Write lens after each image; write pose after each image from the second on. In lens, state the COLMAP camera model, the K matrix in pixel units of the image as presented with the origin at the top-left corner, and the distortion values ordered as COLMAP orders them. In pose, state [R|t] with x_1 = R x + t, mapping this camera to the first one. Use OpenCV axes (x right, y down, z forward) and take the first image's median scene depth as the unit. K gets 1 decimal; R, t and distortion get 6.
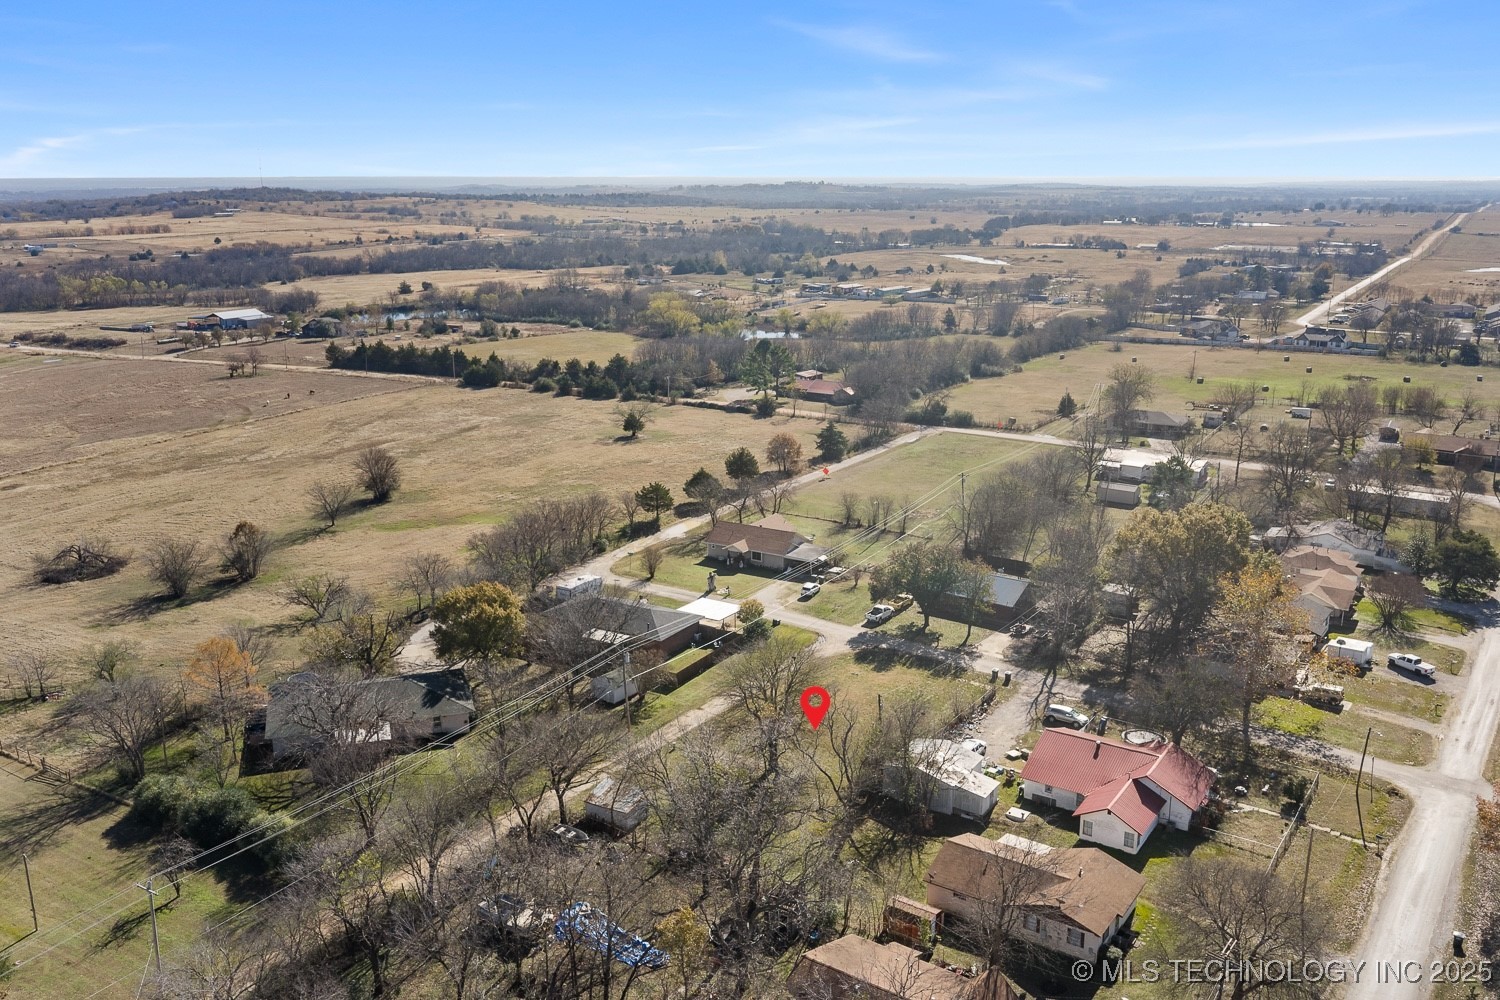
lens RADIAL K [[1246.8, 0, 765.7], [0, 1246.8, 500.3], [0, 0, 1]] dist [0.002416, -0.009907]
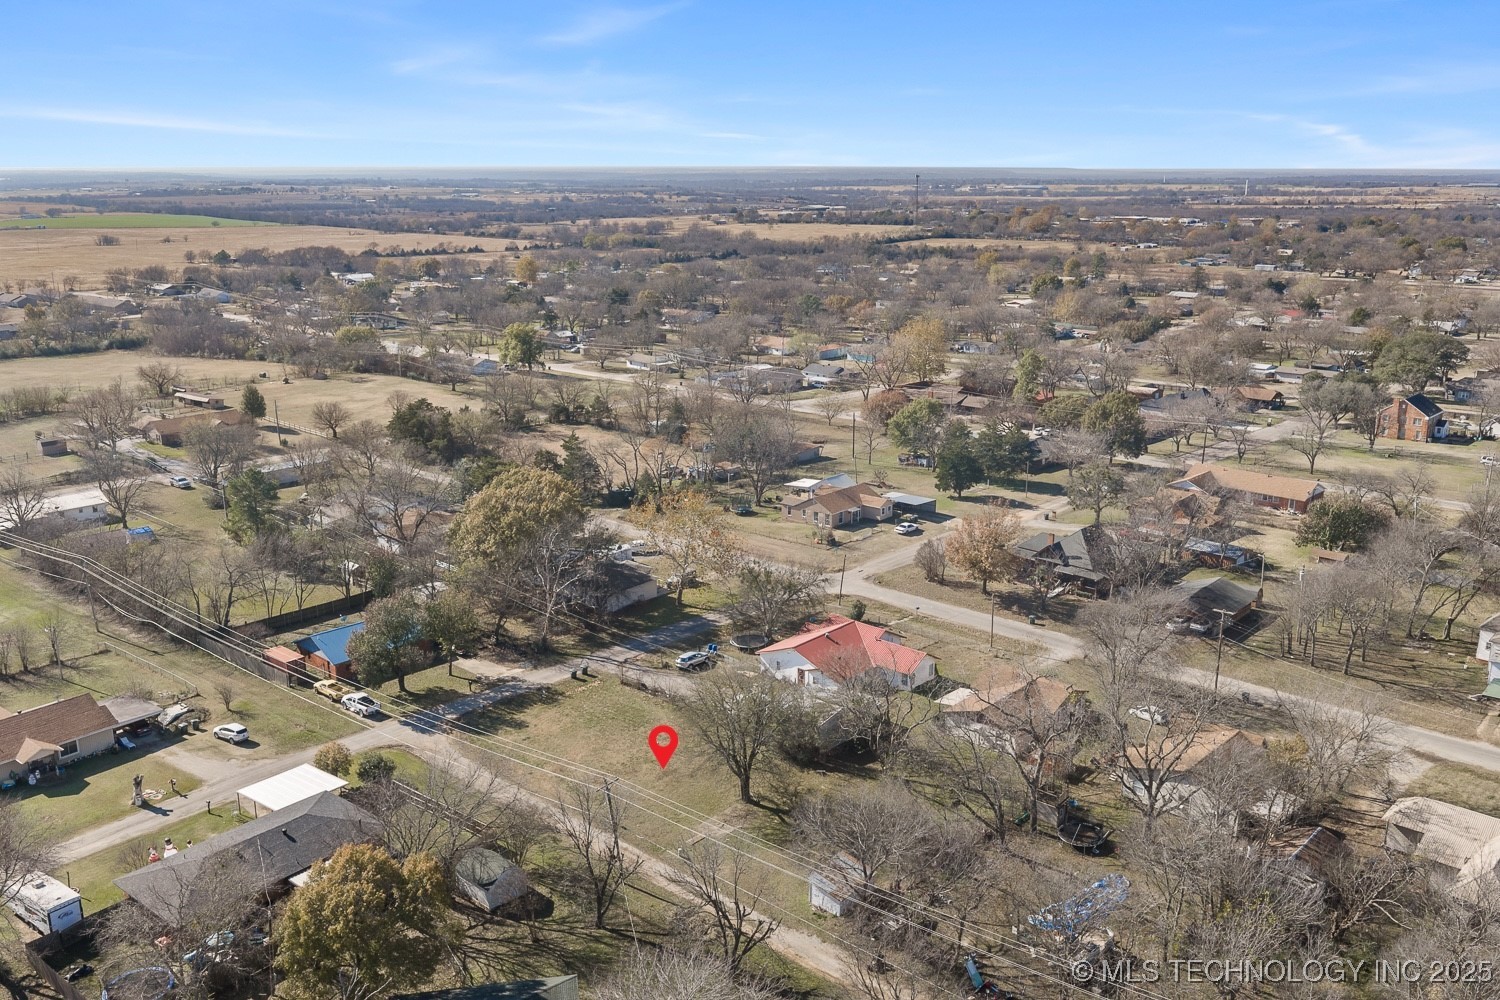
lens RADIAL K [[1246.8, 0, 765.7], [0, 1246.8, 500.3], [0, 0, 1]] dist [0.002416, -0.009907]
pose [[0.127295, -0.260365, 0.957082, -0.692979], [0.236765, 0.945014, 0.225592, -0.175688], [-0.963192, 0.197887, 0.181941, 0.623395]]
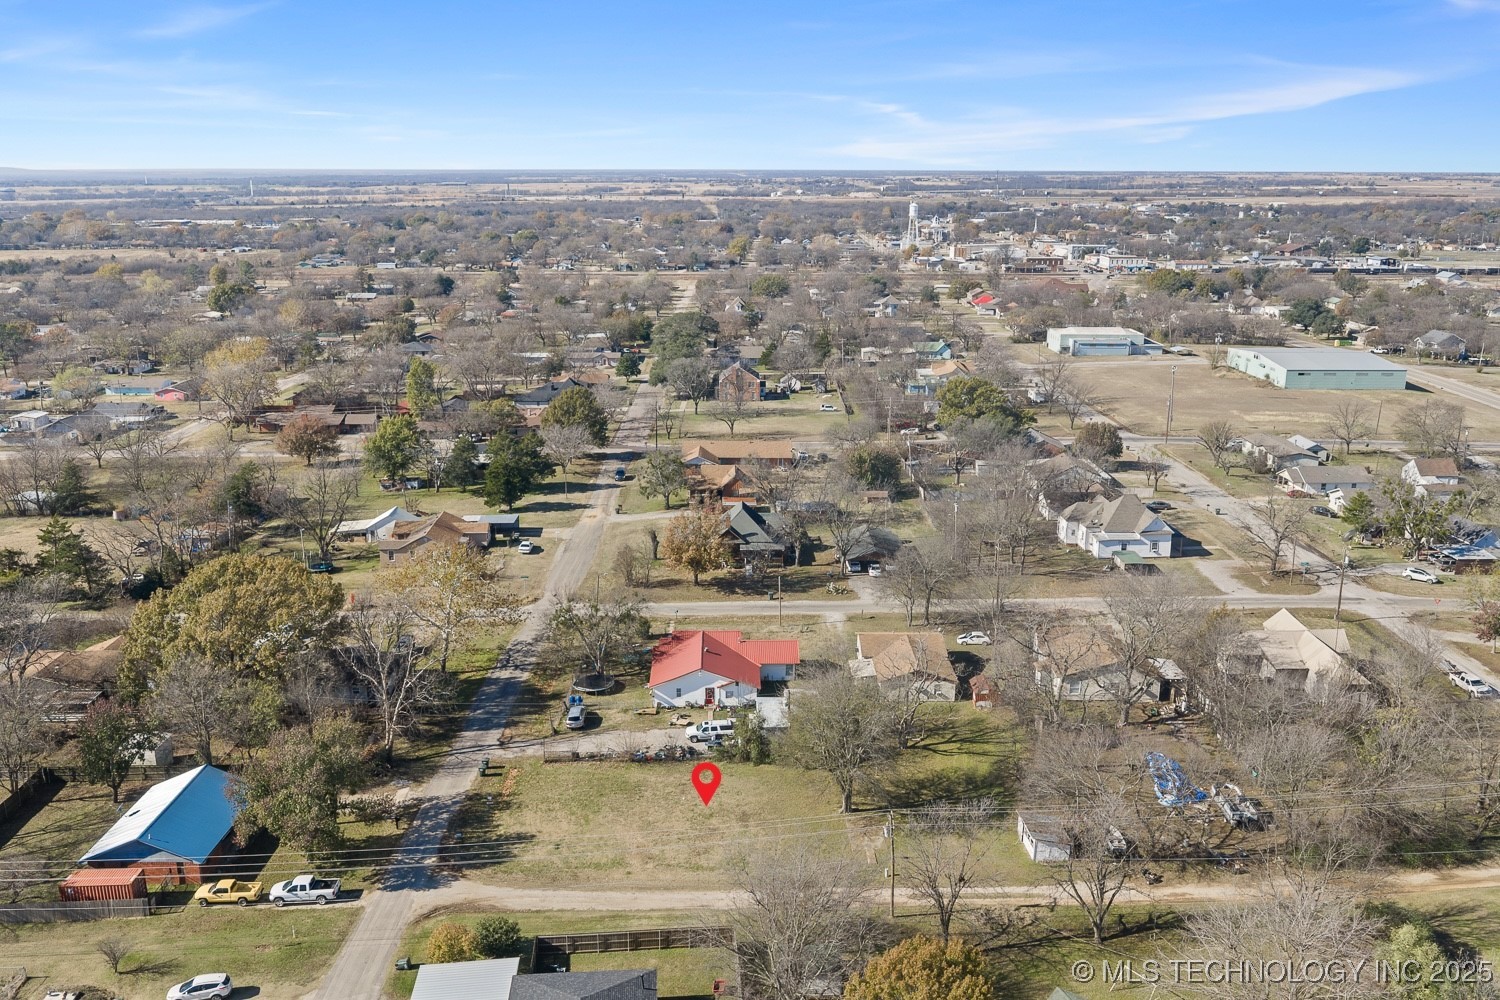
lens RADIAL K [[1246.8, 0, 765.7], [0, 1246.8, 500.3], [0, 0, 1]] dist [0.002416, -0.009907]
pose [[-0.589750, -0.213569, 0.778835, -0.529012], [0.186729, 0.902204, 0.388794, -0.308500], [-0.785702, 0.374722, -0.492195, 1.160225]]
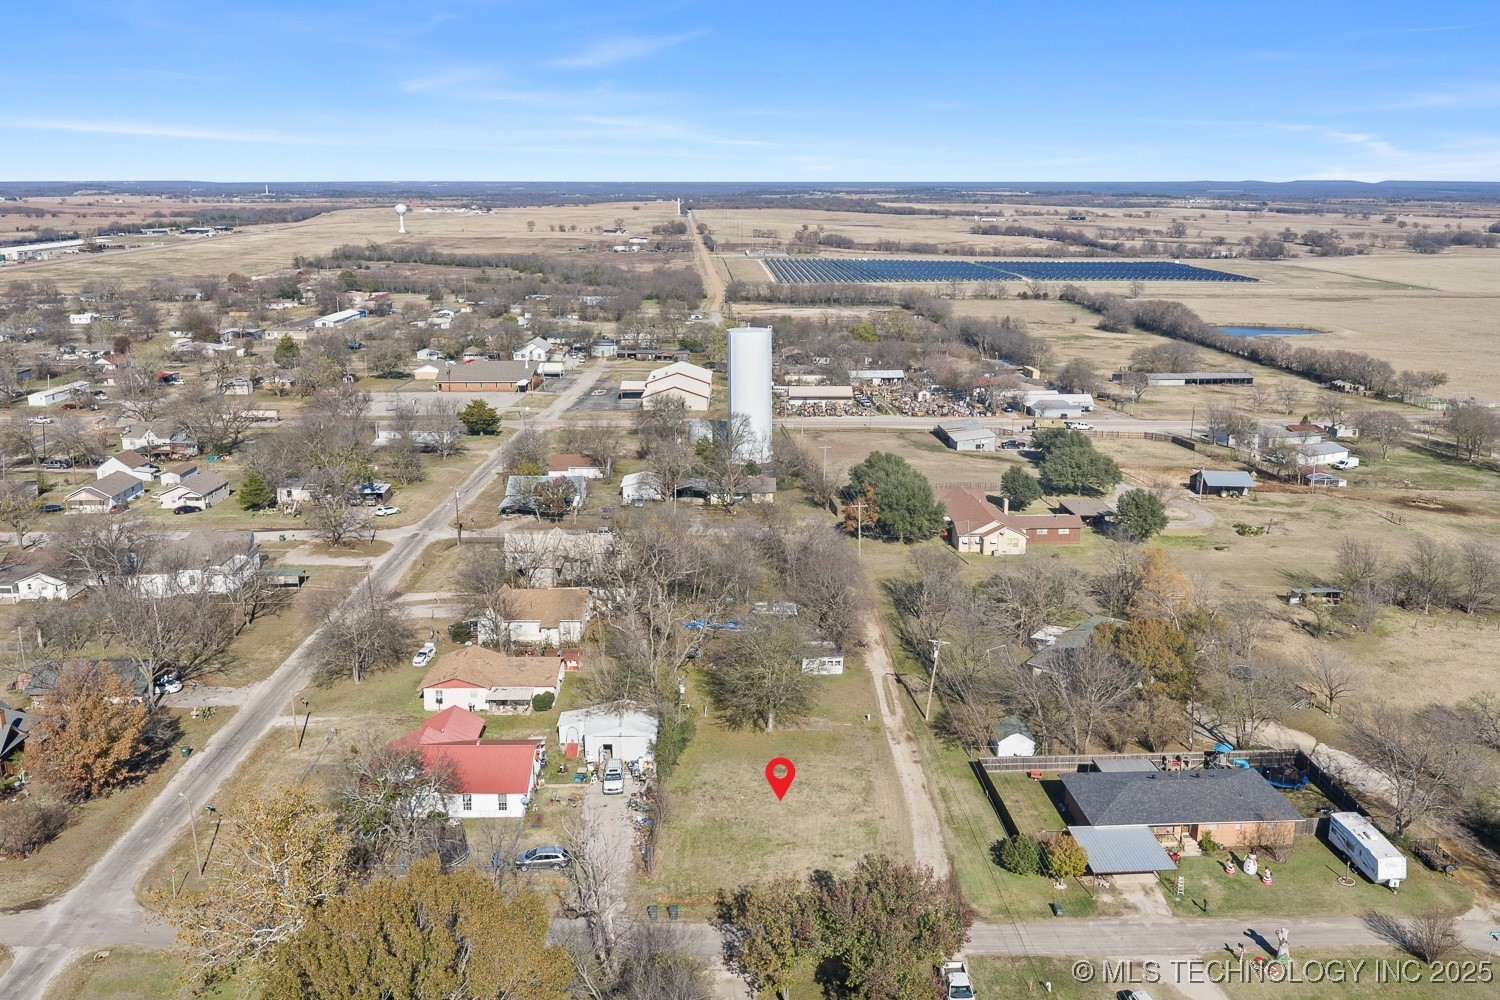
lens RADIAL K [[1246.8, 0, 765.7], [0, 1246.8, 500.3], [0, 0, 1]] dist [0.002416, -0.009907]
pose [[-0.819376, 0.136905, -0.556669, 0.477732], [-0.141042, 0.893069, 0.427241, -0.352173], [0.555635, 0.428585, -0.712450, 1.376313]]
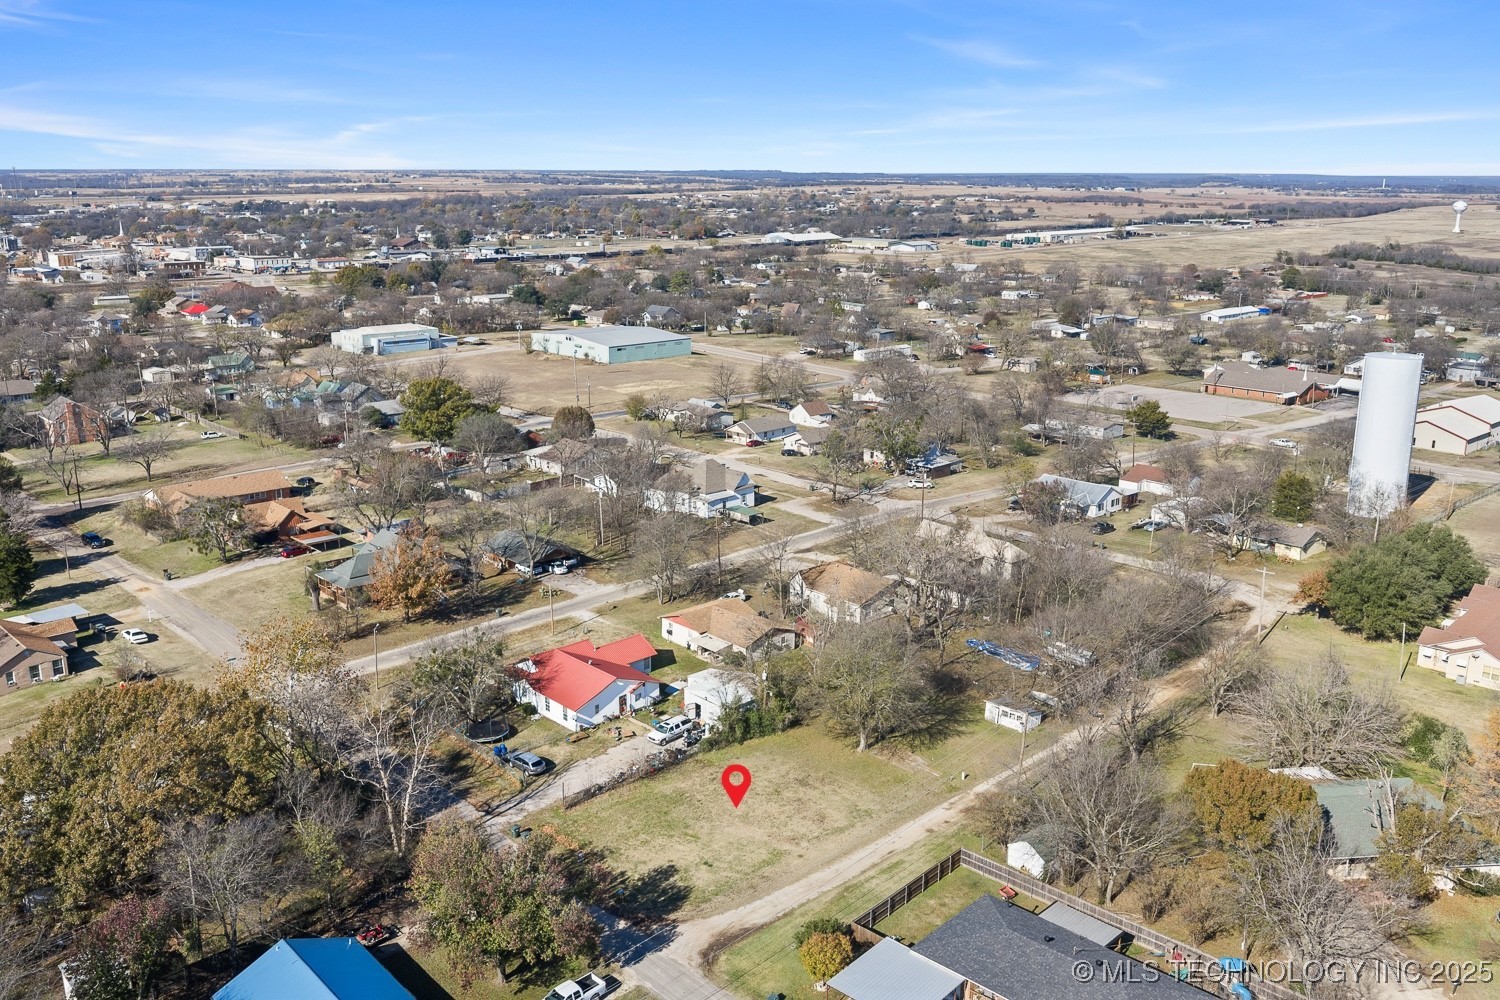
lens RADIAL K [[1246.8, 0, 765.7], [0, 1246.8, 500.3], [0, 0, 1]] dist [0.002416, -0.009907]
pose [[-0.978845, -0.061886, 0.195019, -0.089223], [0.038917, 0.879443, 0.474411, -0.381783], [-0.200868, 0.471964, -0.858430, 1.477189]]
